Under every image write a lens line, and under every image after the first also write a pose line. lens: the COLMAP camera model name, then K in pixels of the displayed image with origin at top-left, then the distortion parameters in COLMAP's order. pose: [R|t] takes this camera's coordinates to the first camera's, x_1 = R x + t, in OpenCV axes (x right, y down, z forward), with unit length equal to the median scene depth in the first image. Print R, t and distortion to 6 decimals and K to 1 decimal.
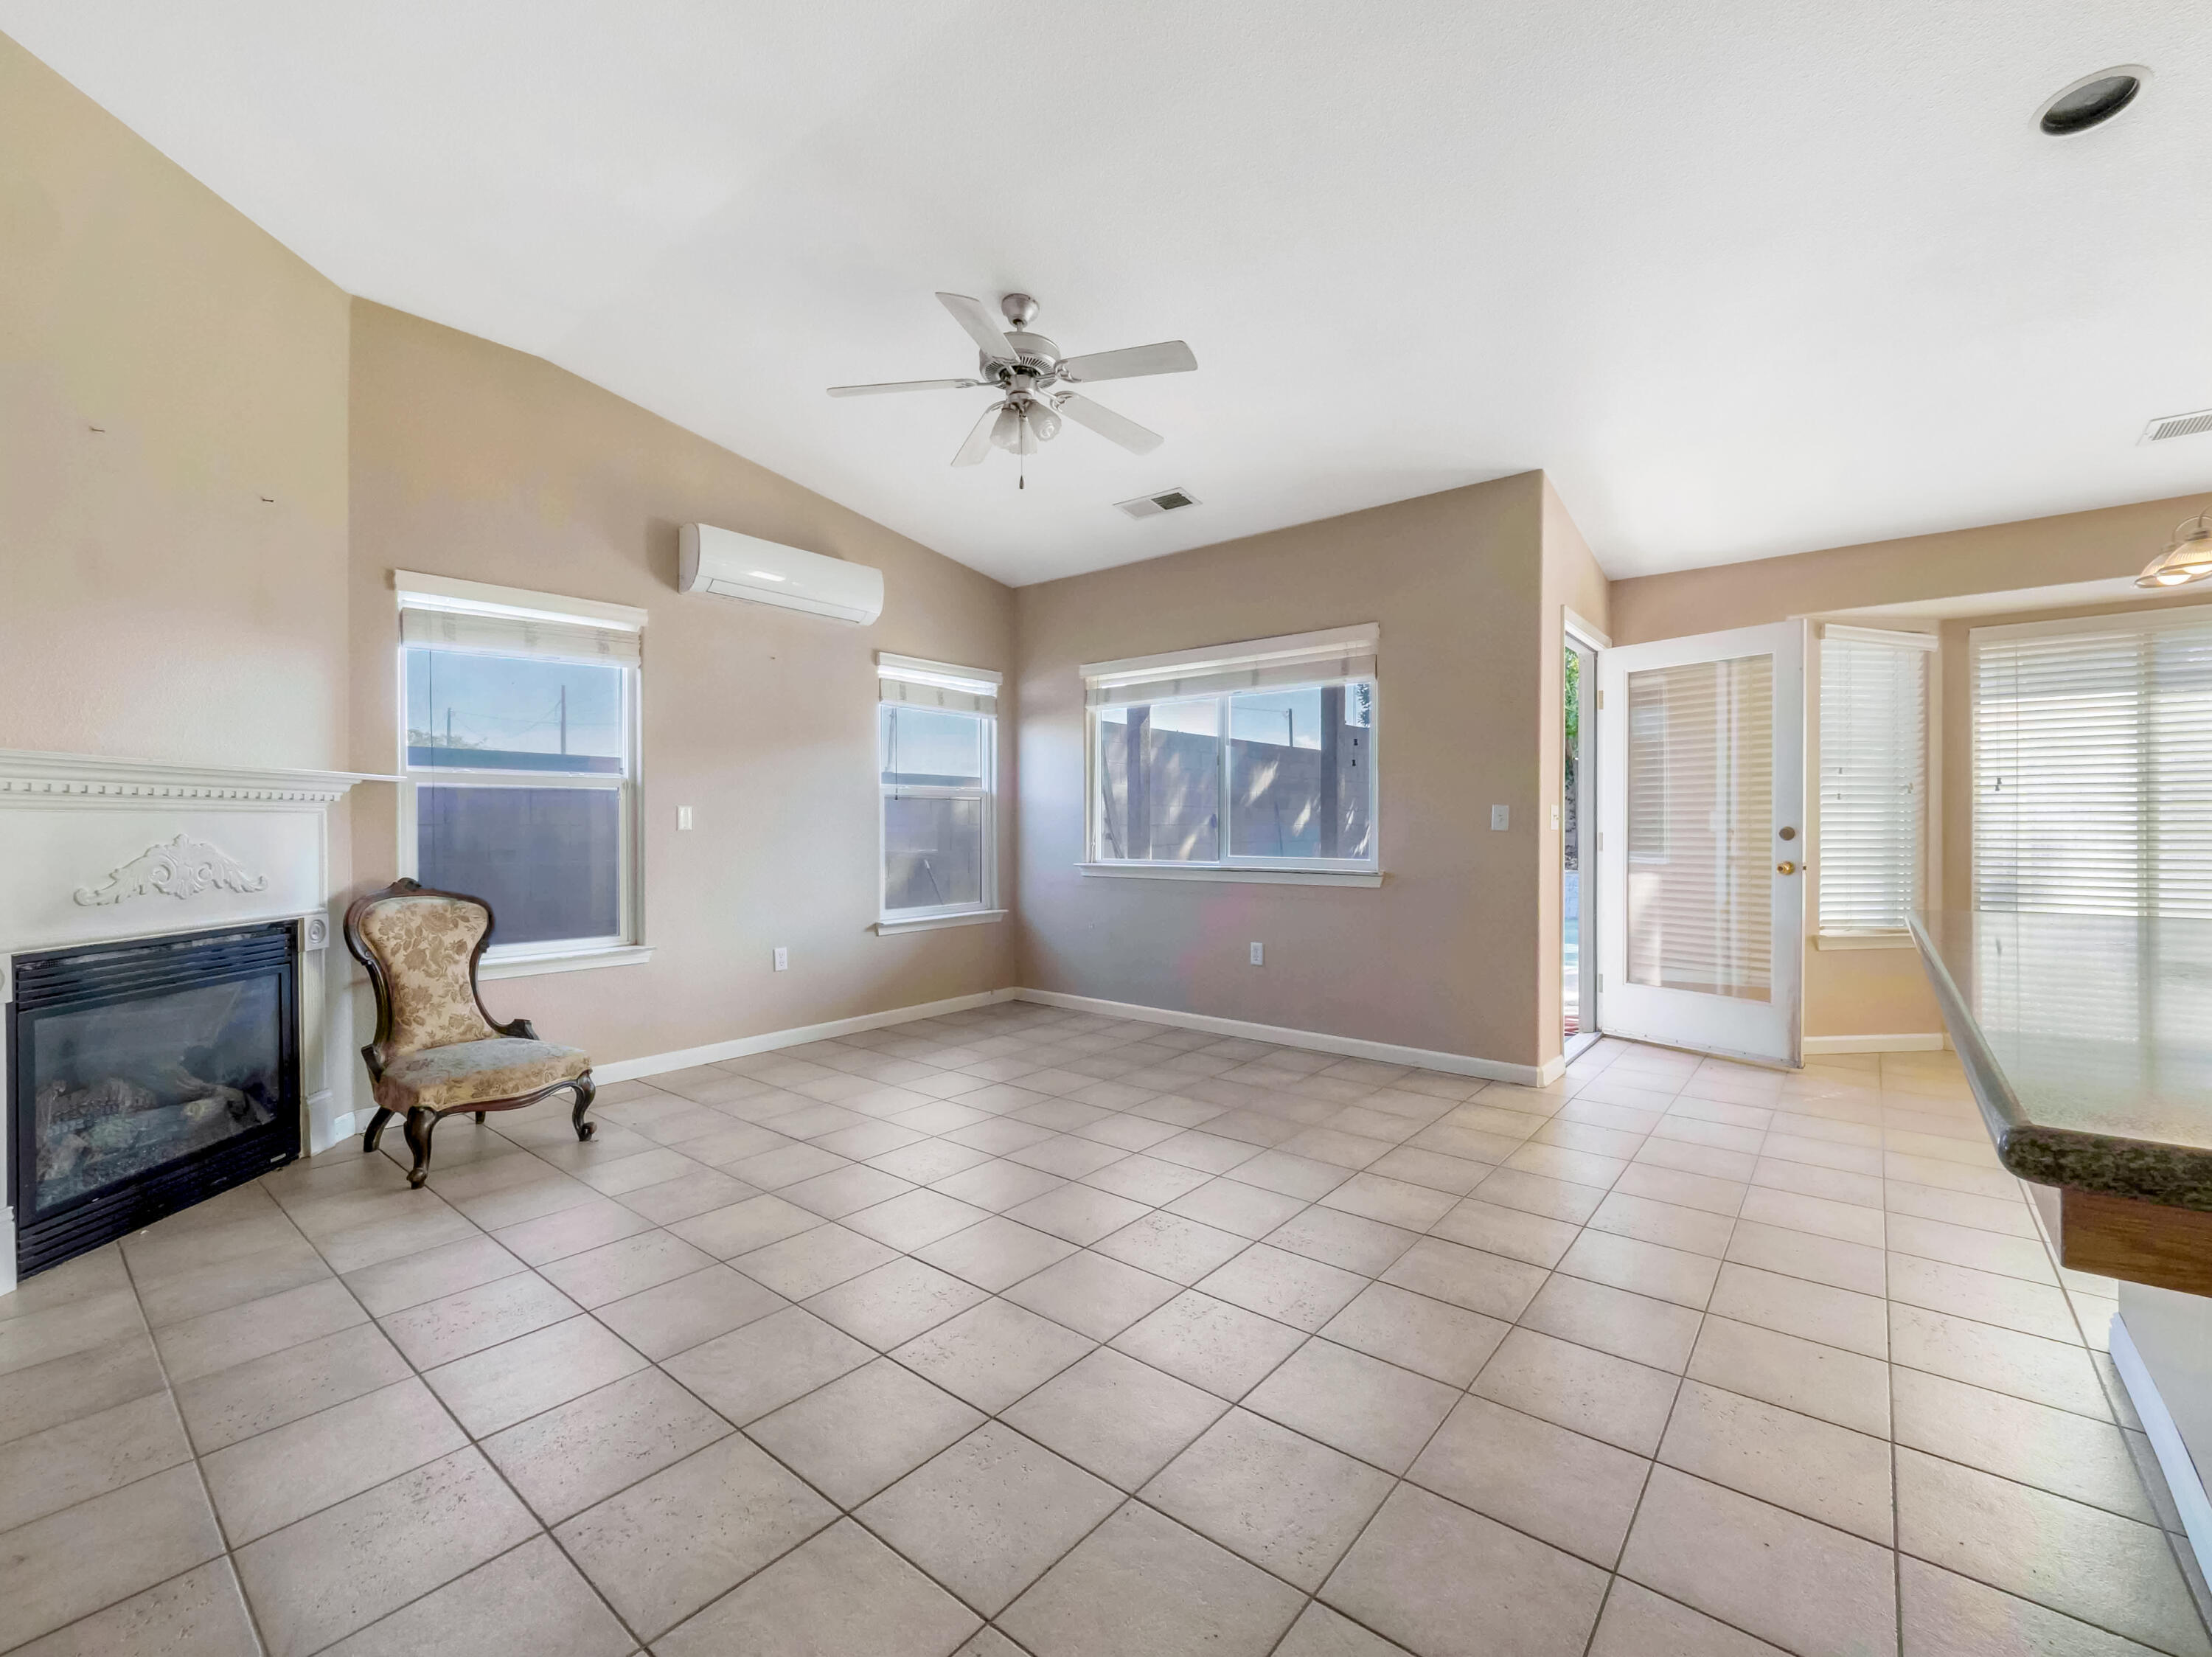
lens RADIAL K [[958.1, 0, 1099.1], [0, 958.1, 826.9], [0, 0, 1]] dist [-0.002323, -0.000429]
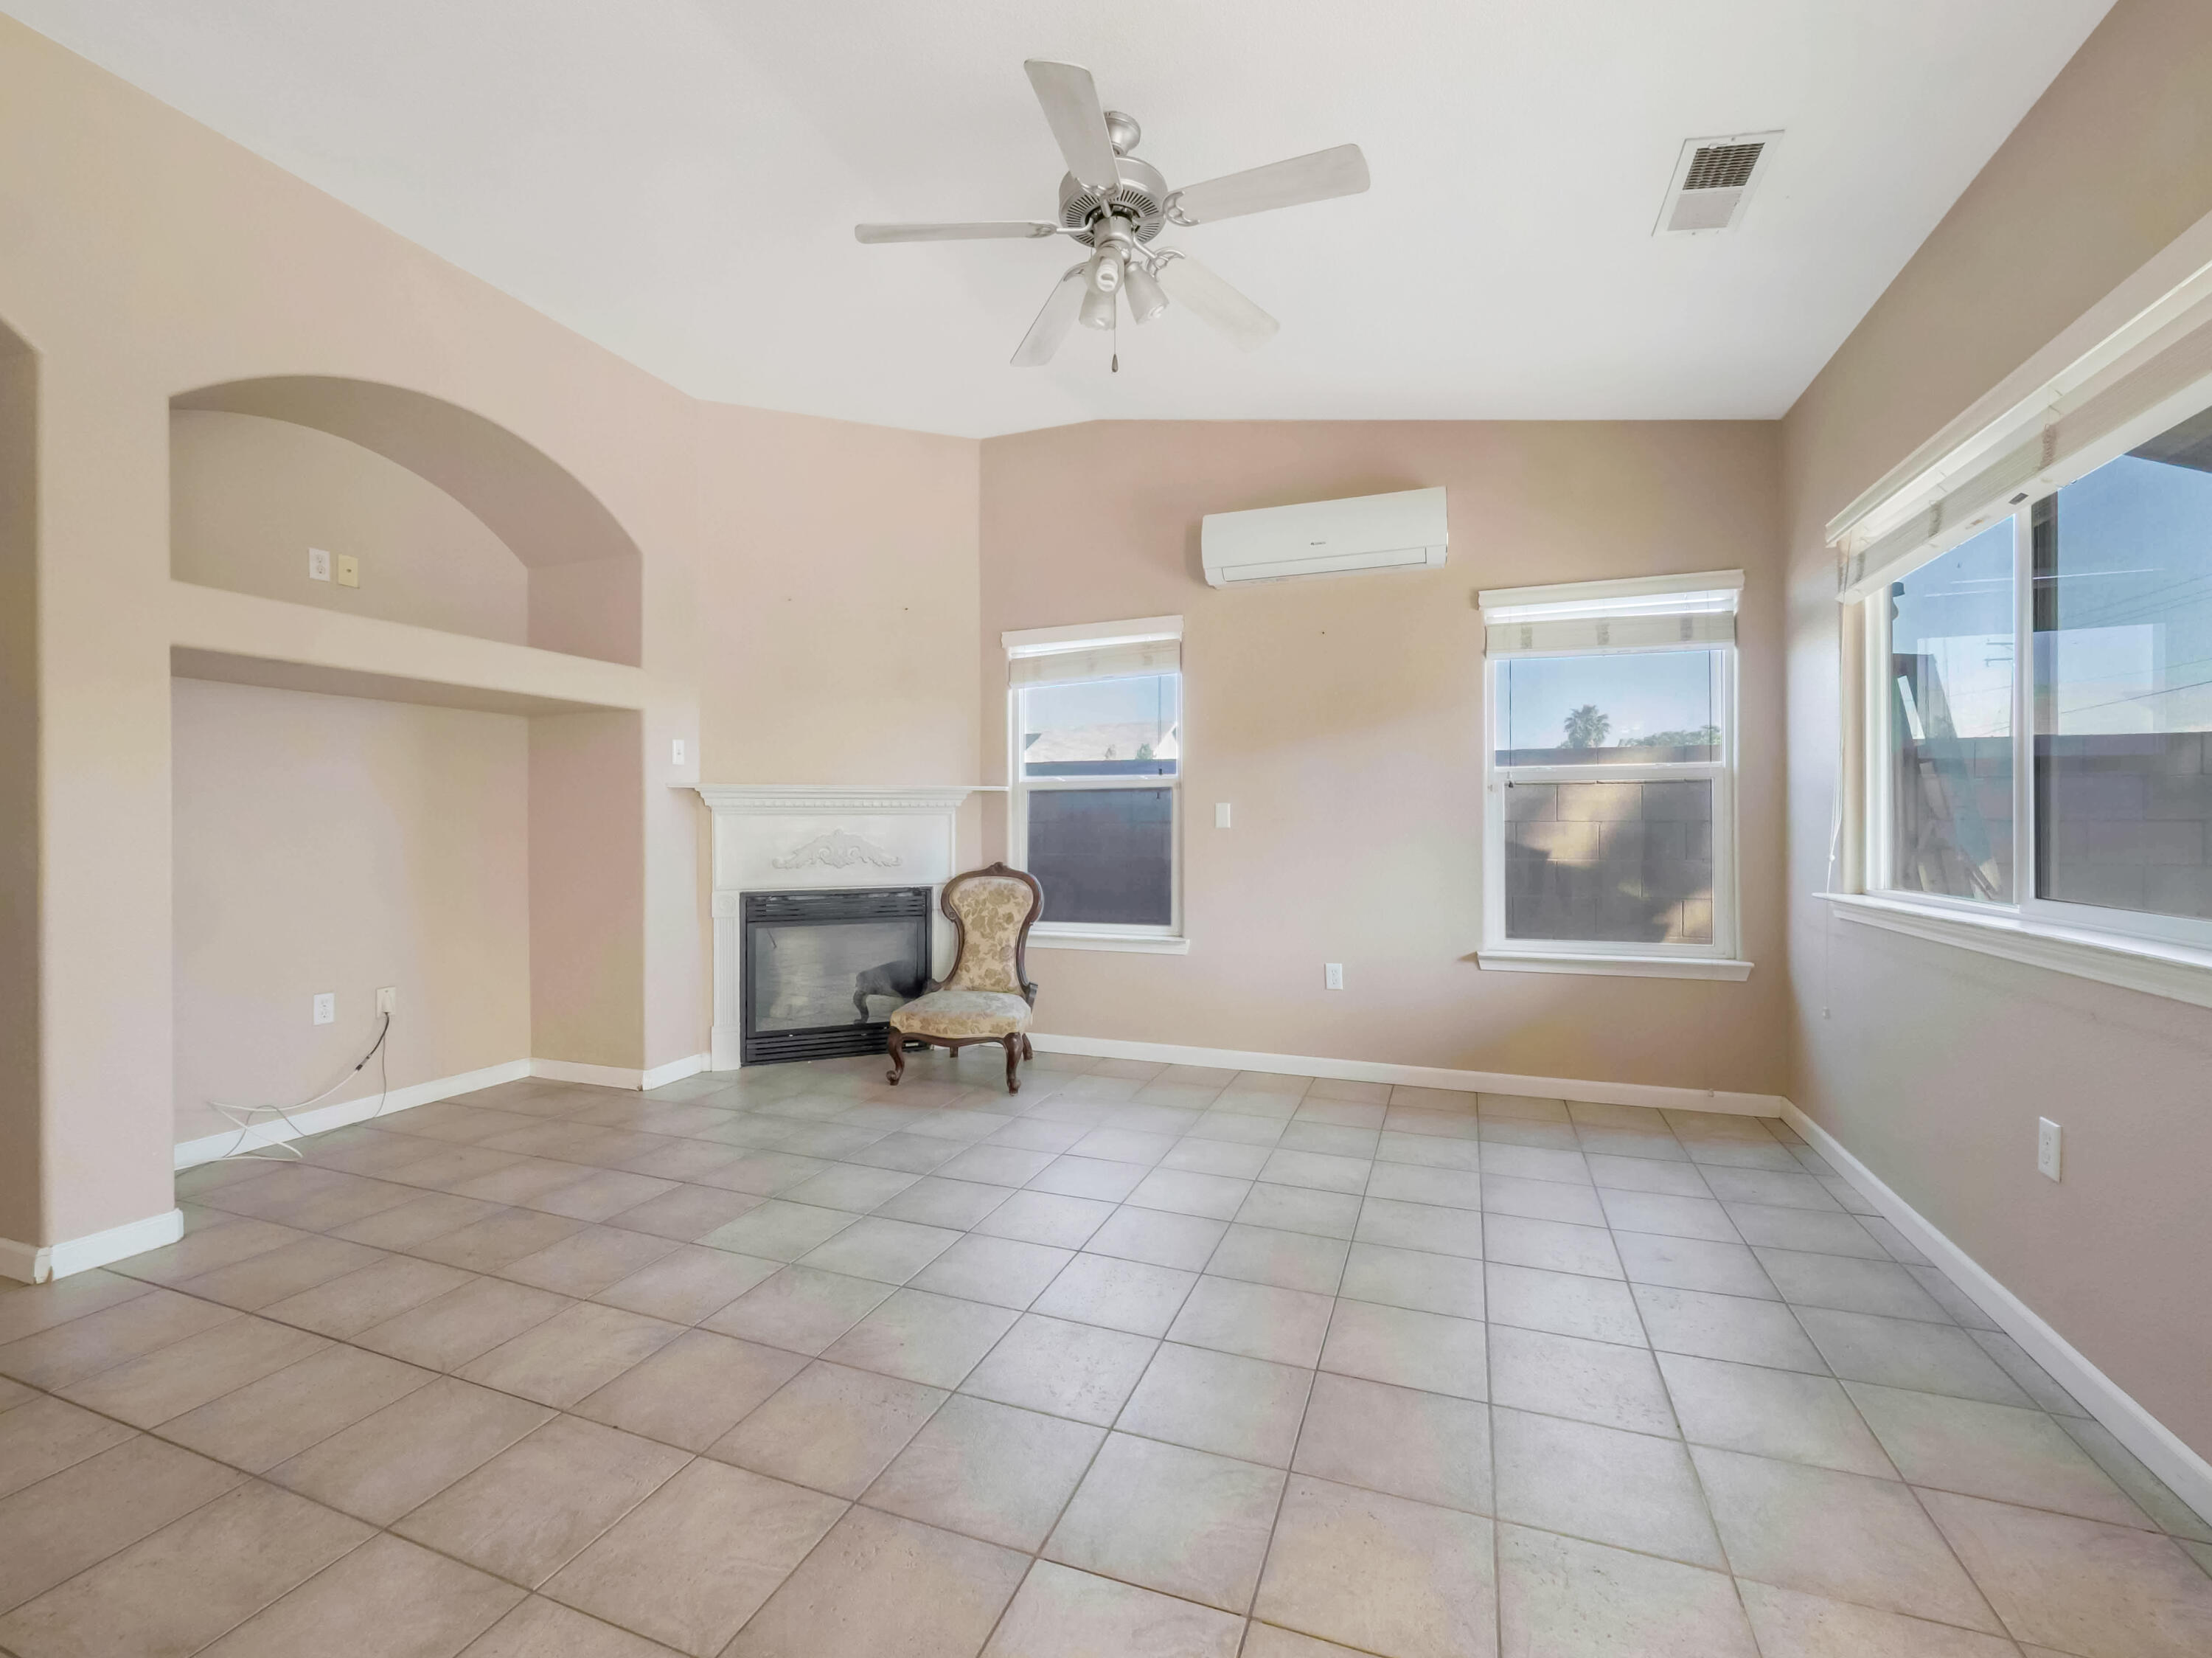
lens RADIAL K [[958.2, 0, 1084.2], [0, 958.2, 820.3], [0, 0, 1]] dist [-0.002323, -0.000429]
pose [[0.303259, -0.001172, -0.952907, 0.497597], [0.000438, 0.999999, -0.001090, -0.003298], [0.952908, -0.000087, 0.303259, 0.601613]]
